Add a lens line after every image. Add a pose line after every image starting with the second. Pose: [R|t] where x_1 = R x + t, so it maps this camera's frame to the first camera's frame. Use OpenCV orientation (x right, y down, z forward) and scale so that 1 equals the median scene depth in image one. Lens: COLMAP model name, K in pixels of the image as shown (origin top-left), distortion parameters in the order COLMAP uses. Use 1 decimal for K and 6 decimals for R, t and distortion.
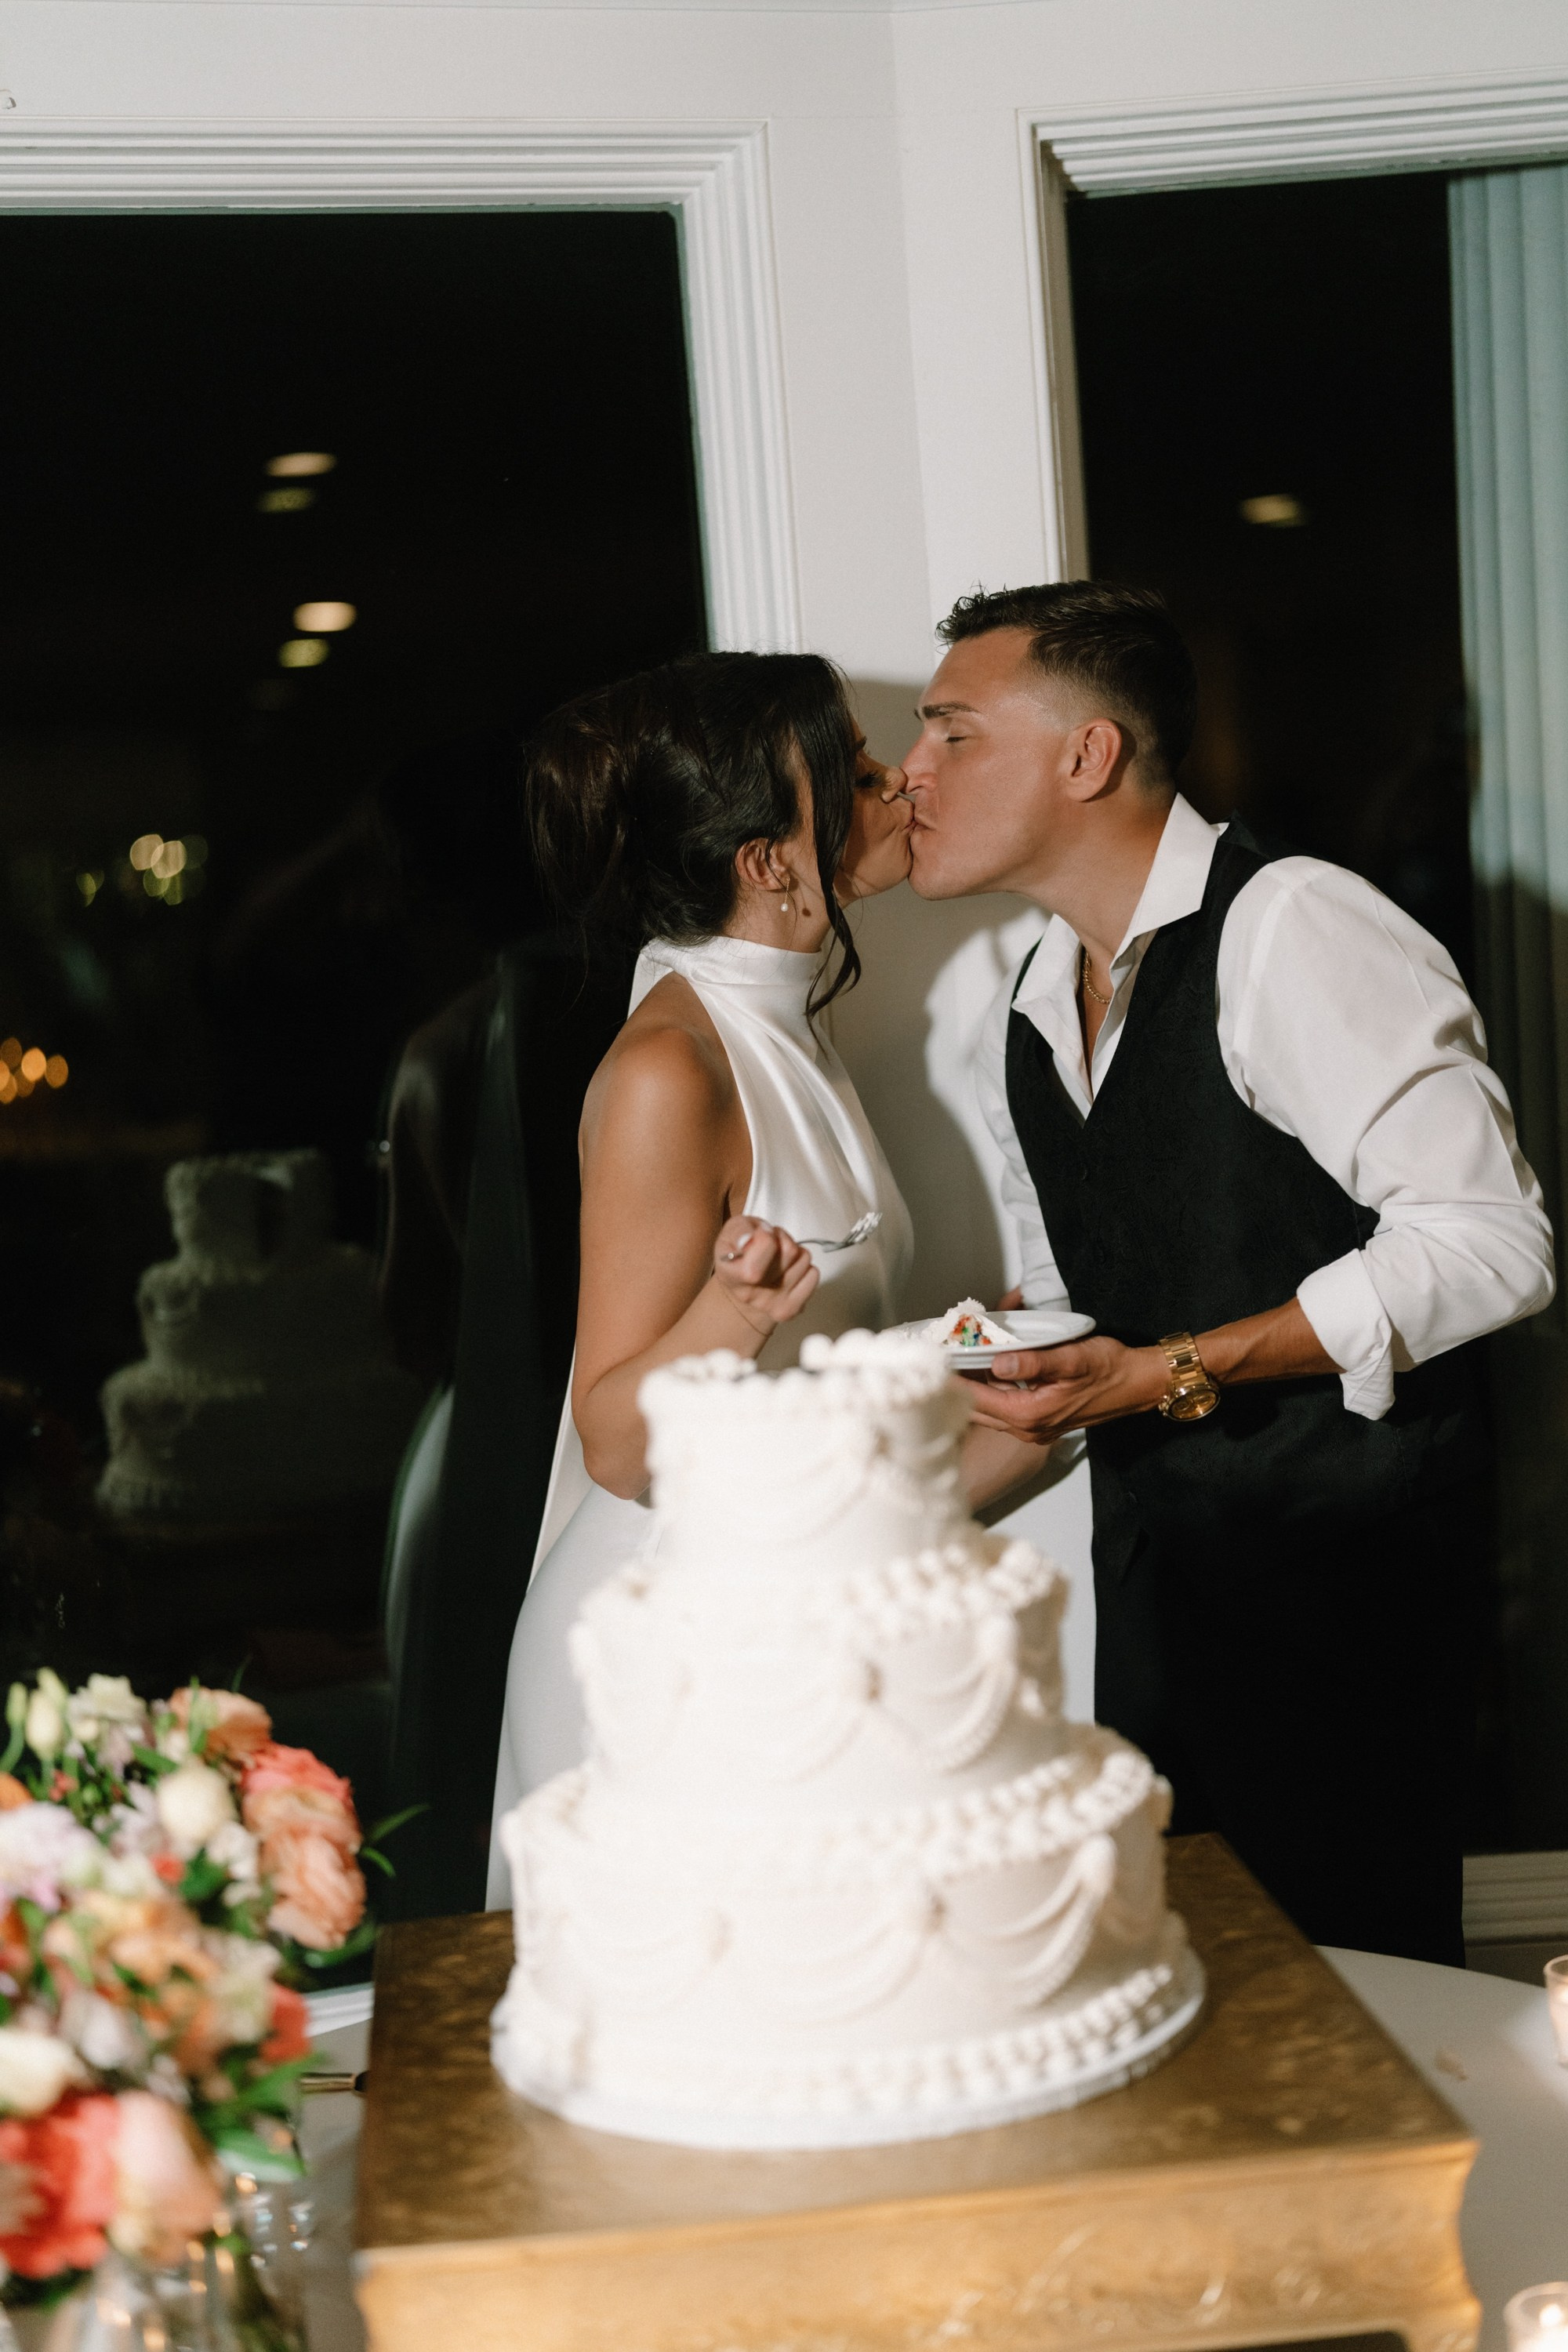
lens RADIAL K [[3305.5, 0, 790.3], [0, 3305.5, 1196.1], [0, 0, 1]] dist [0.023660, 0.000000]
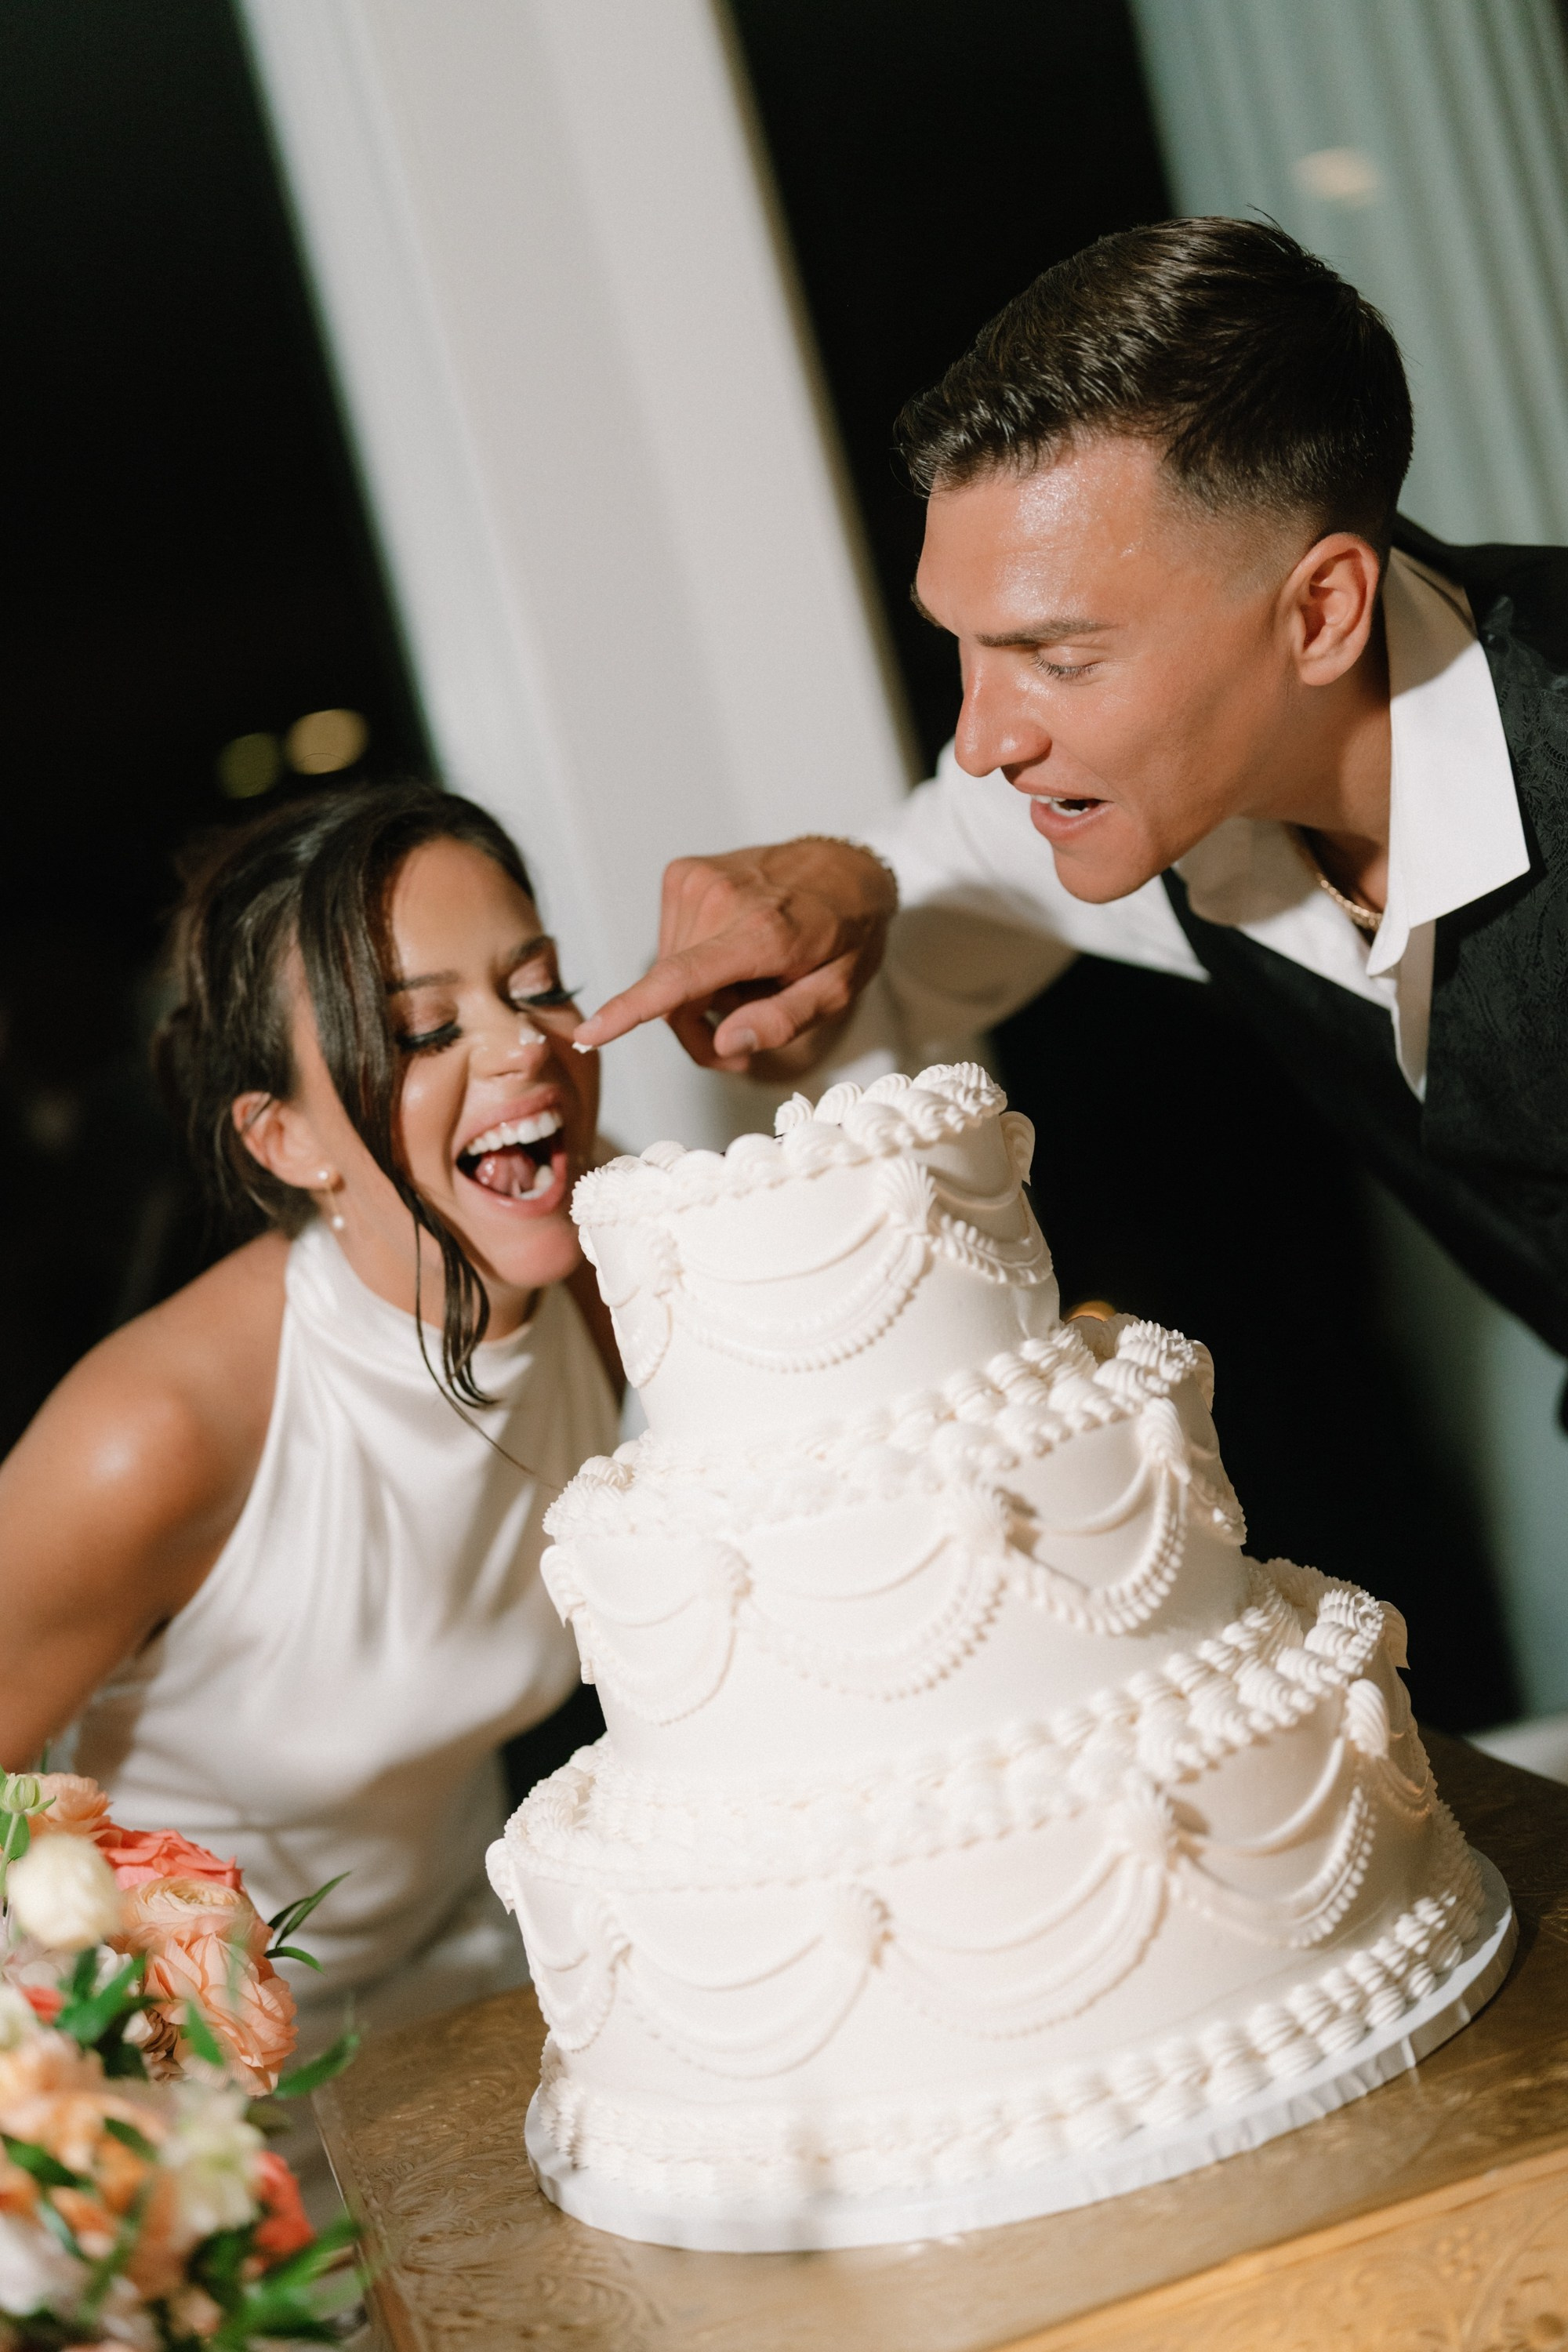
lens RADIAL K [[3305.5, 0, 770.2], [0, 3305.5, 1166.9], [0, 0, 1]] dist [0.023660, 0.000000]
pose [[0.975448, -0.182103, 0.123856, -0.093444], [0.187421, 0.981738, -0.032631, 0.085656], [-0.115652, 0.055043, 0.991764, 0.312288]]
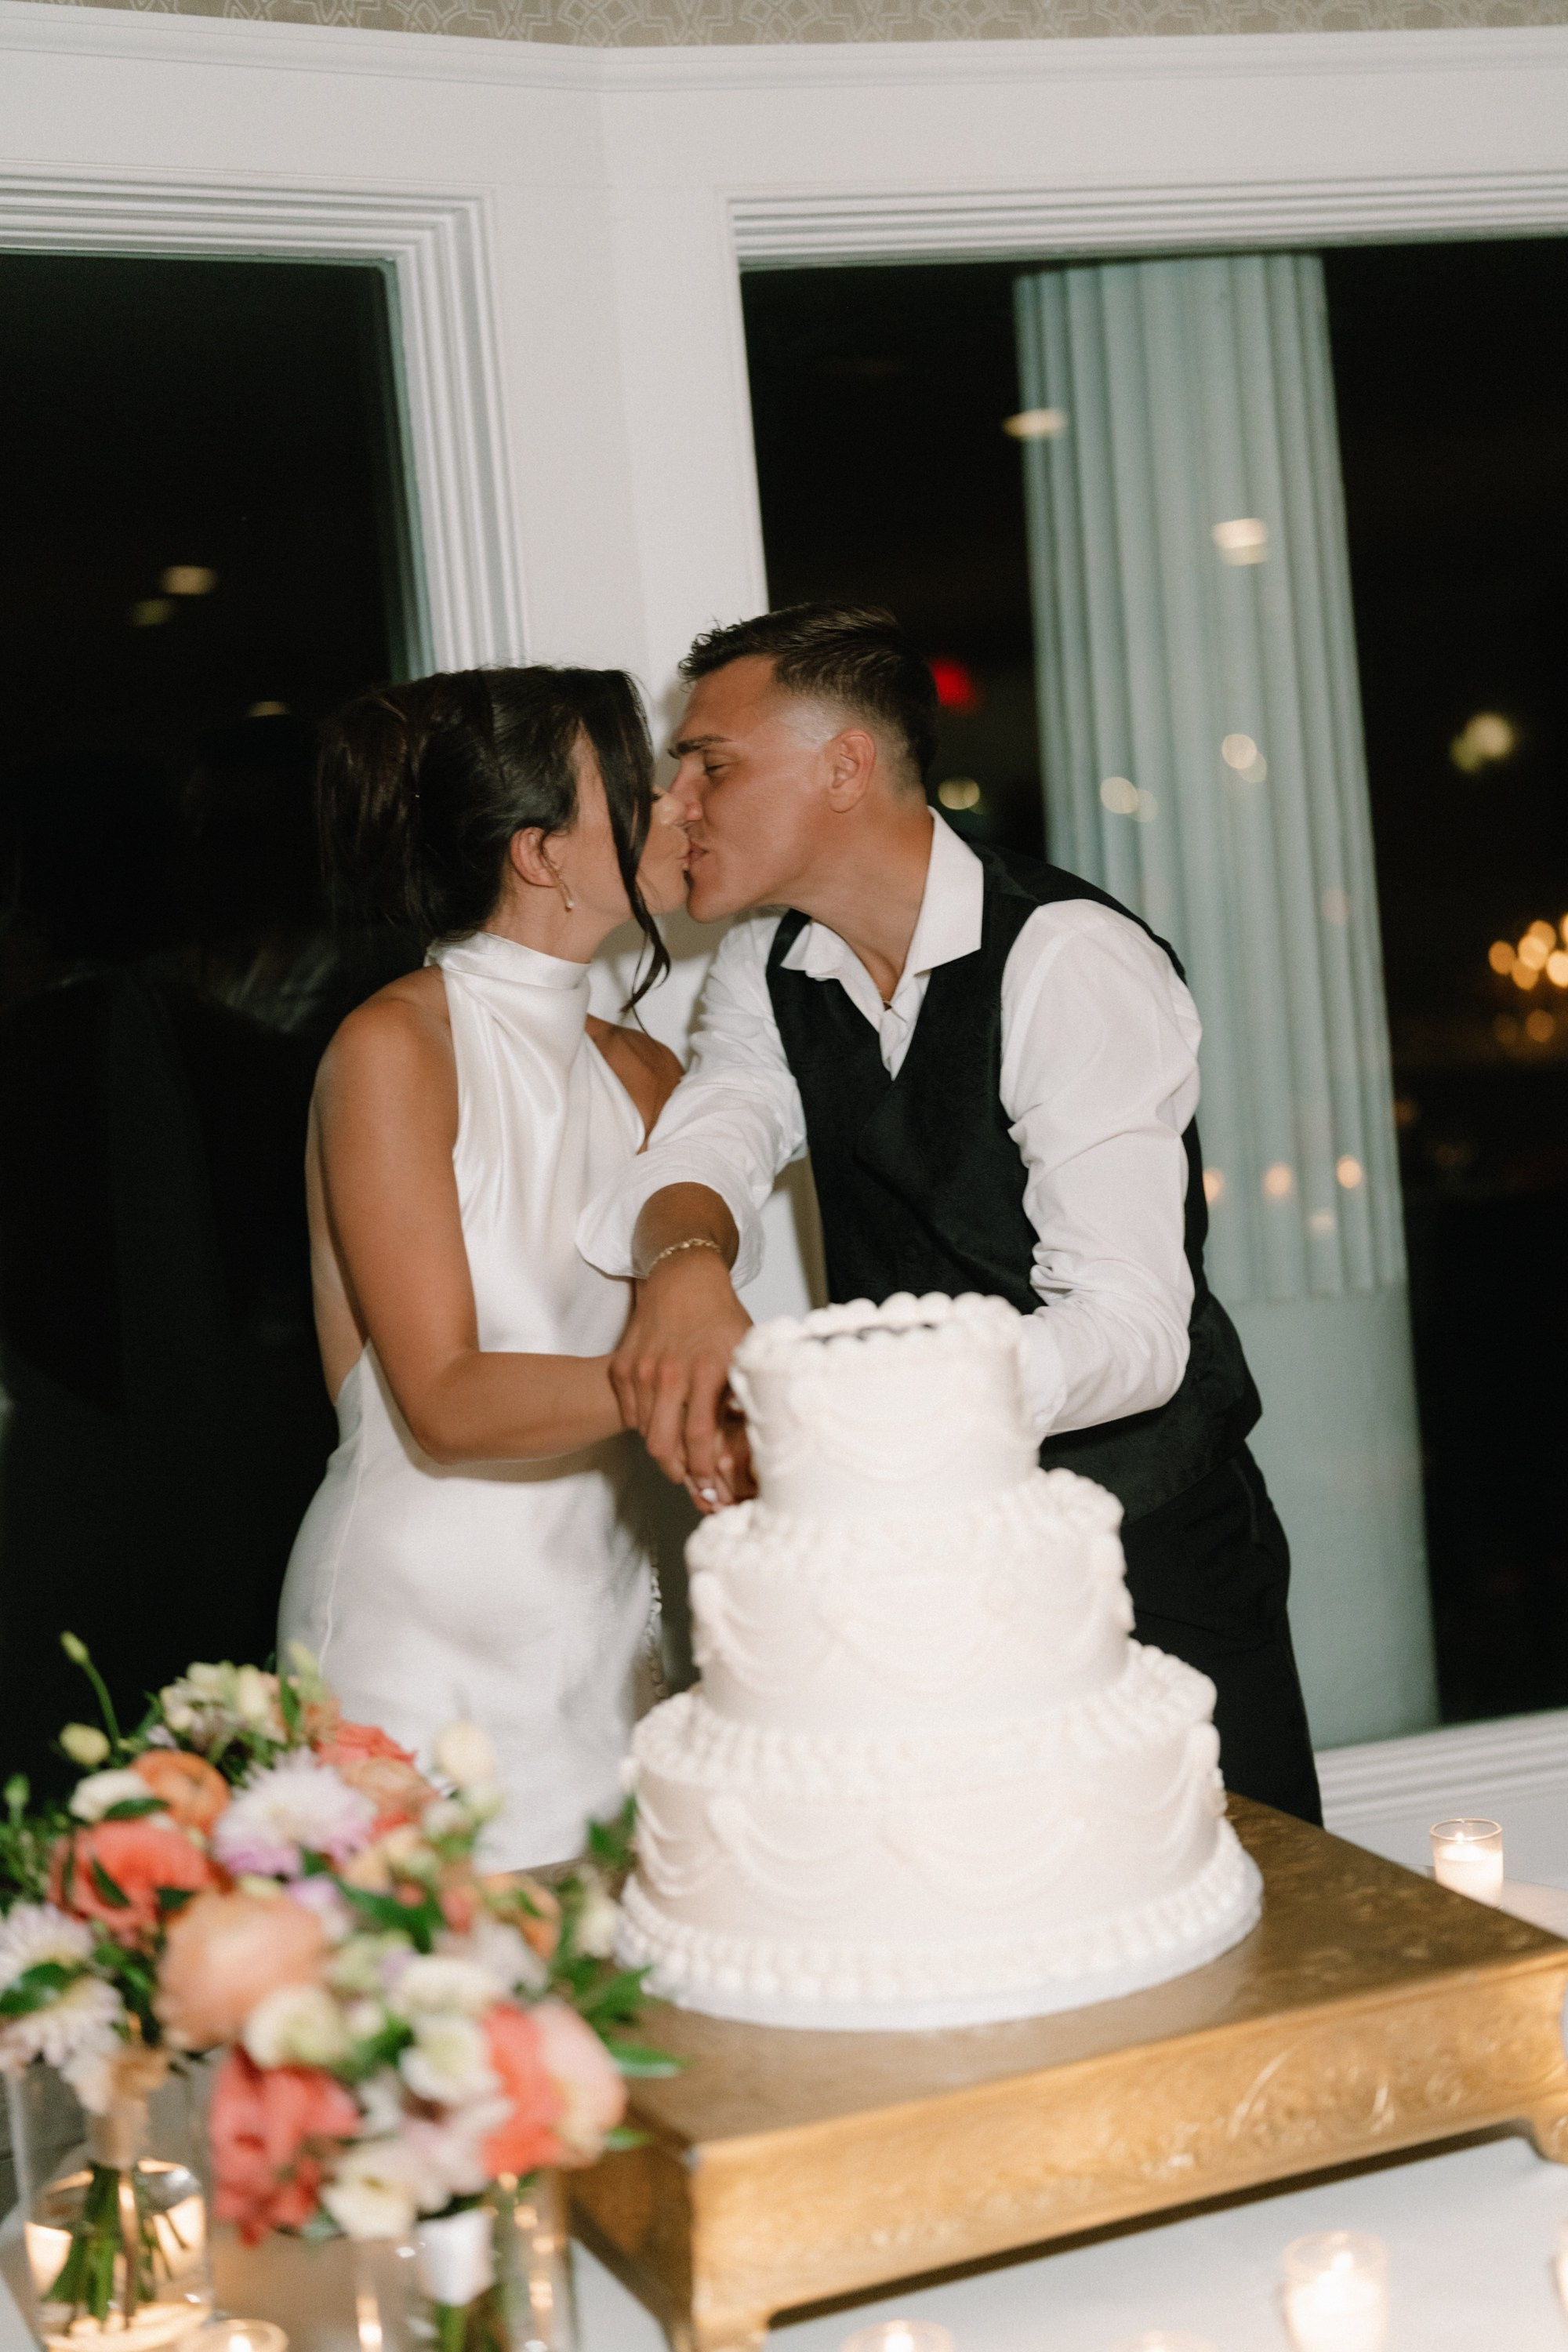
lens RADIAL K [[3305.5, 0, 739.9], [0, 3305.5, 1188.8], [0, 0, 1]] dist [0.023660, 0.000000]
pose [[0.960980, -0.037057, 0.274124, -0.354737], [0.043221, 0.998930, -0.016478, 0.023539], [-0.273220, 0.027682, 0.961553, -0.042485]]
